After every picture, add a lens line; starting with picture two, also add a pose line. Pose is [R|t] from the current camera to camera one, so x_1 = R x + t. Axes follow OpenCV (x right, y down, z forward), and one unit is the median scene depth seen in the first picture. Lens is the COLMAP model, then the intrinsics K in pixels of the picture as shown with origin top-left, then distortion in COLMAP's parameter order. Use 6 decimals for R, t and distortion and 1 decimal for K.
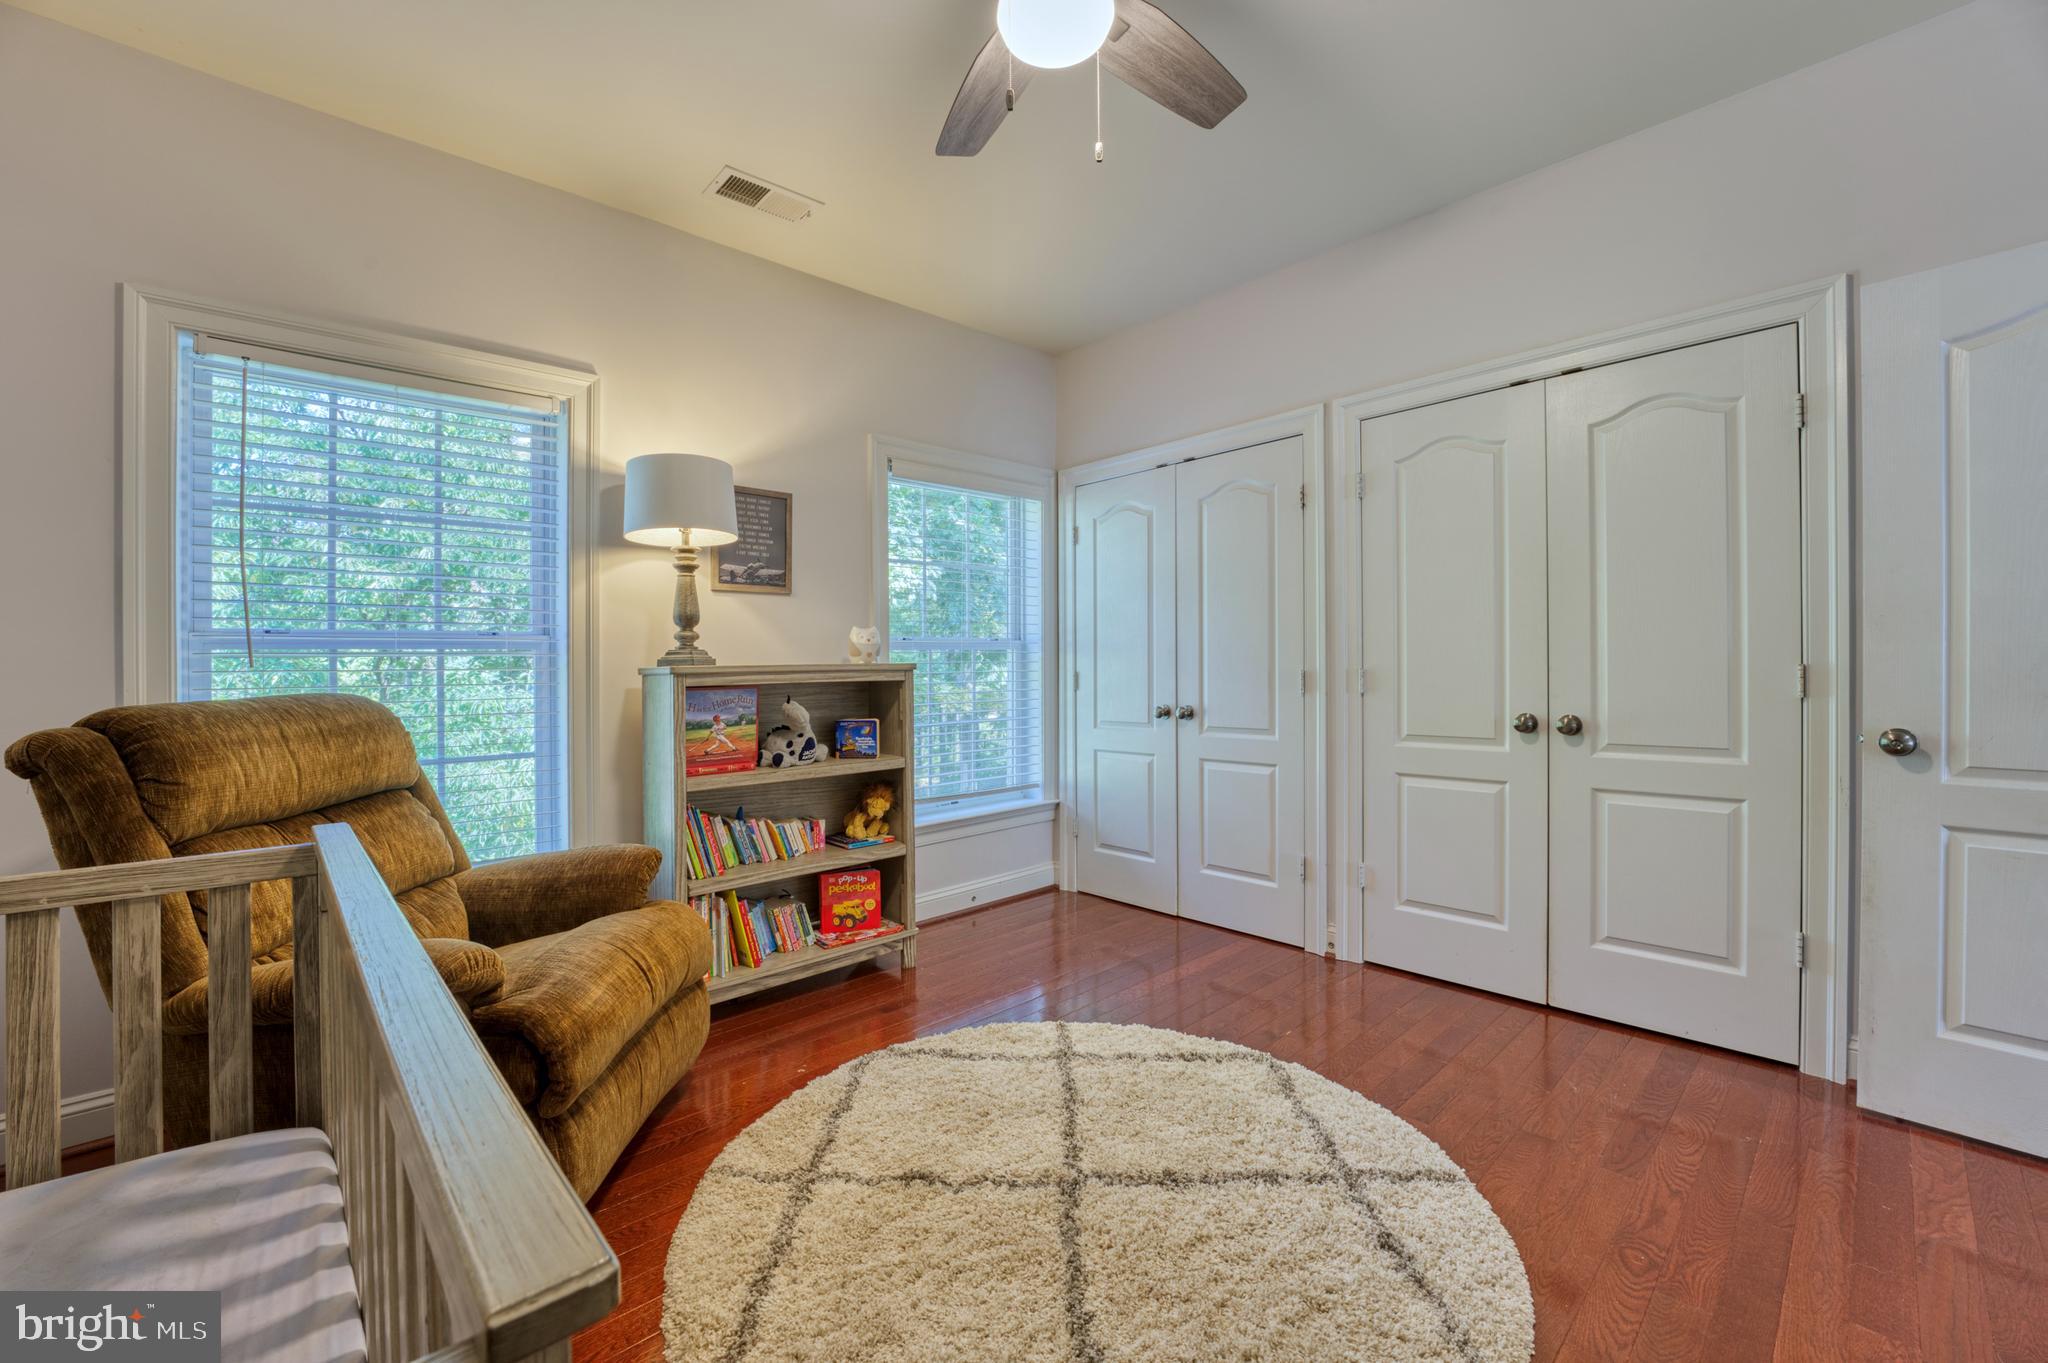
lens RADIAL K [[836.3, 0, 1024.1], [0, 836.3, 703.2], [0, 0, 1]] dist [-0.001933, -0.000038]
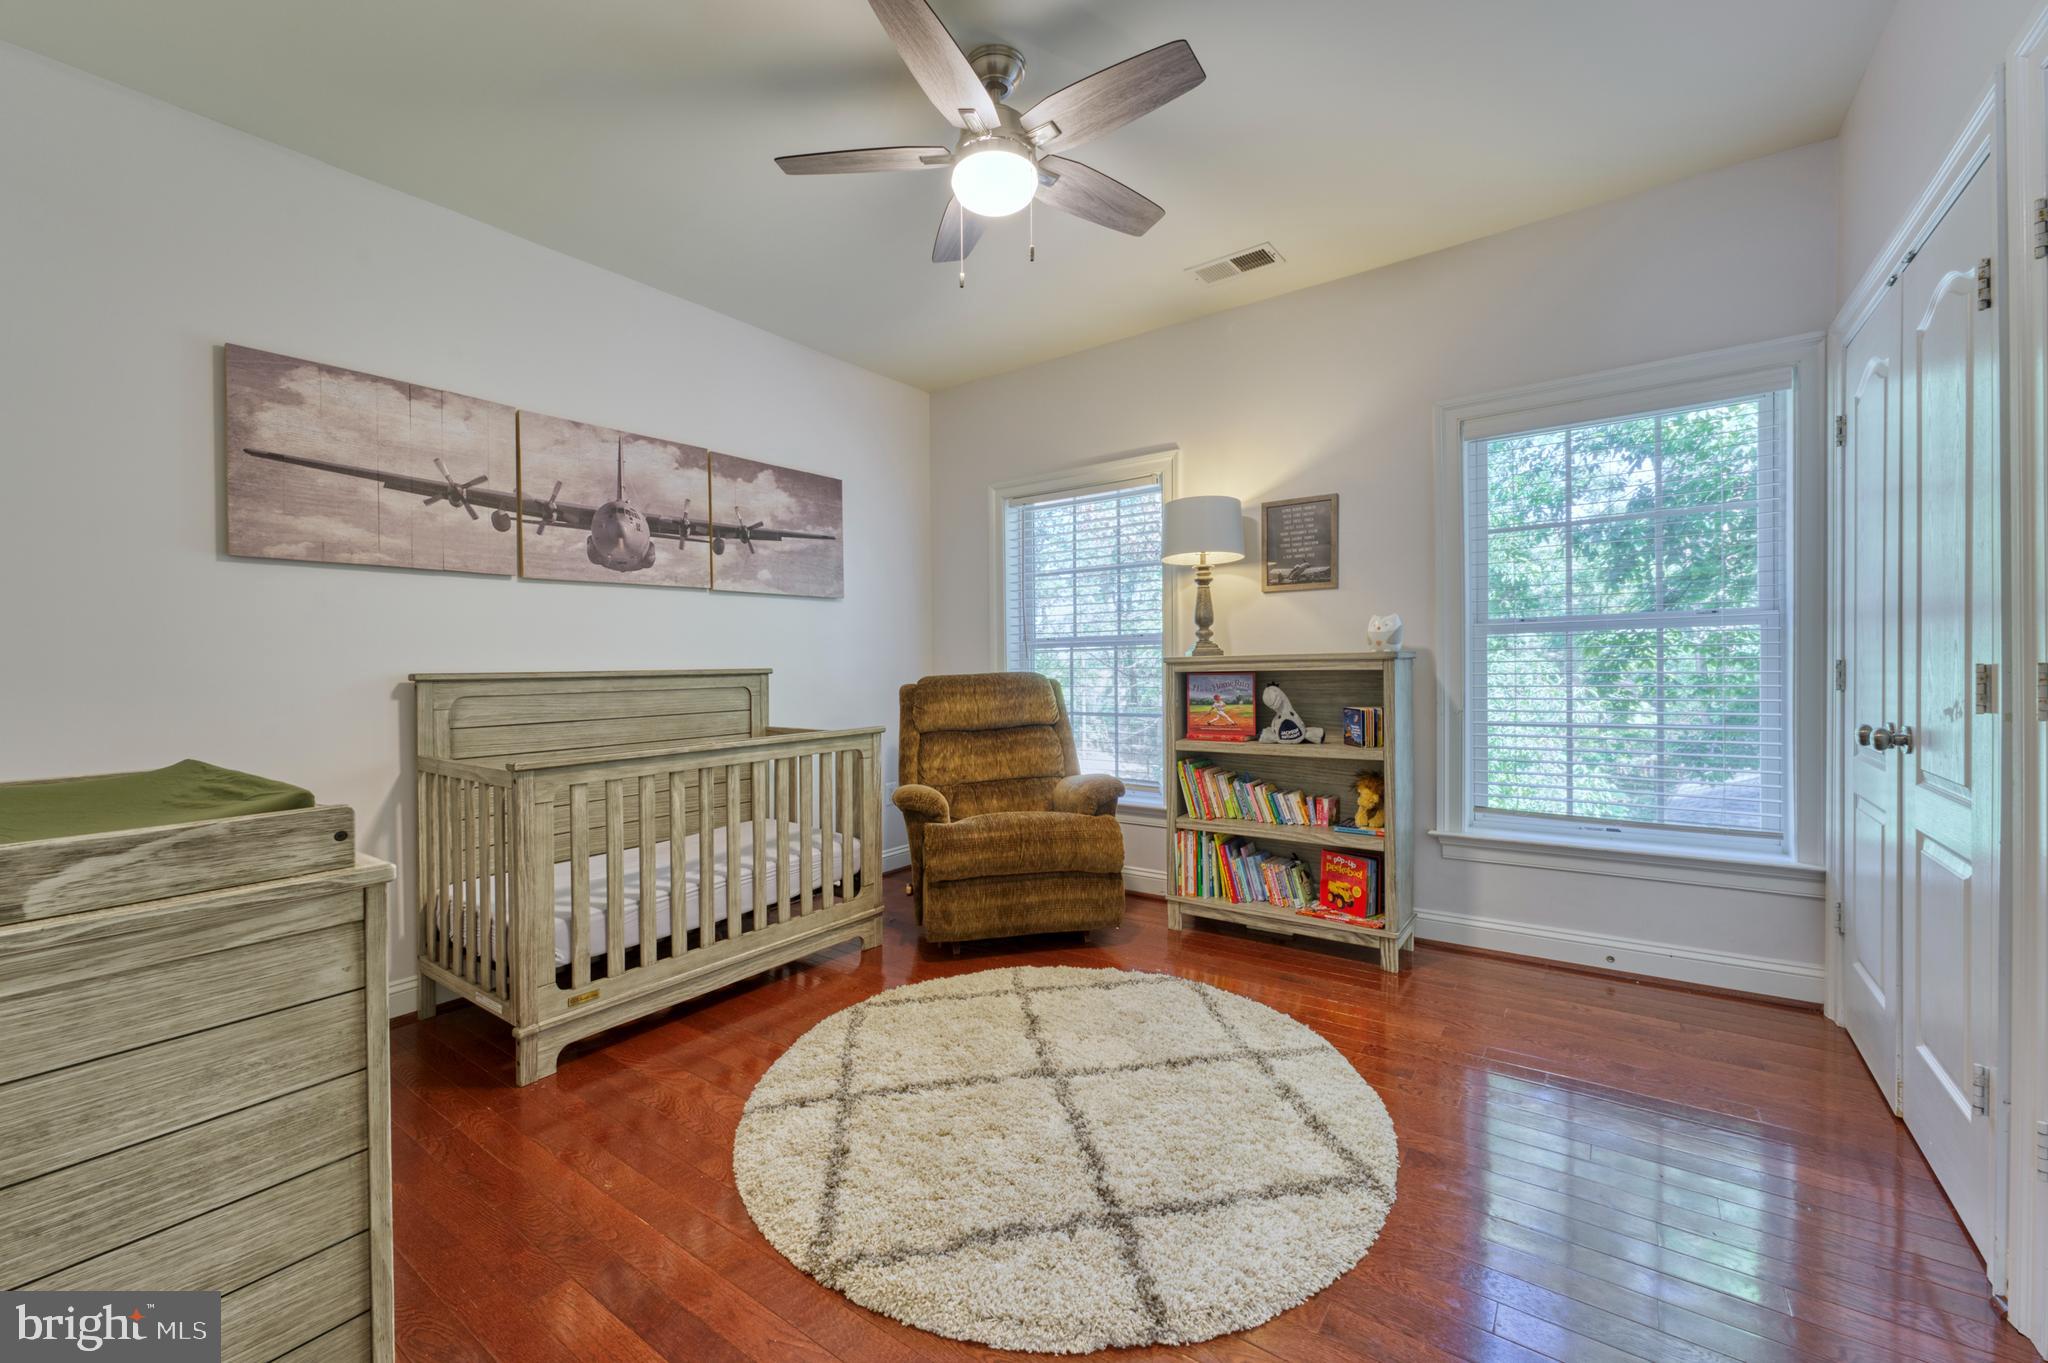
lens RADIAL K [[829.6, 0, 997.1], [0, 829.6, 694.8], [0, 0, 1]] dist [-0.021235, -0.000061]
pose [[0.177244, 0.049019, -0.982945, 0.782233], [-0.027235, 0.998621, 0.044889, -0.032181], [0.983790, 0.018814, 0.178335, 0.434889]]
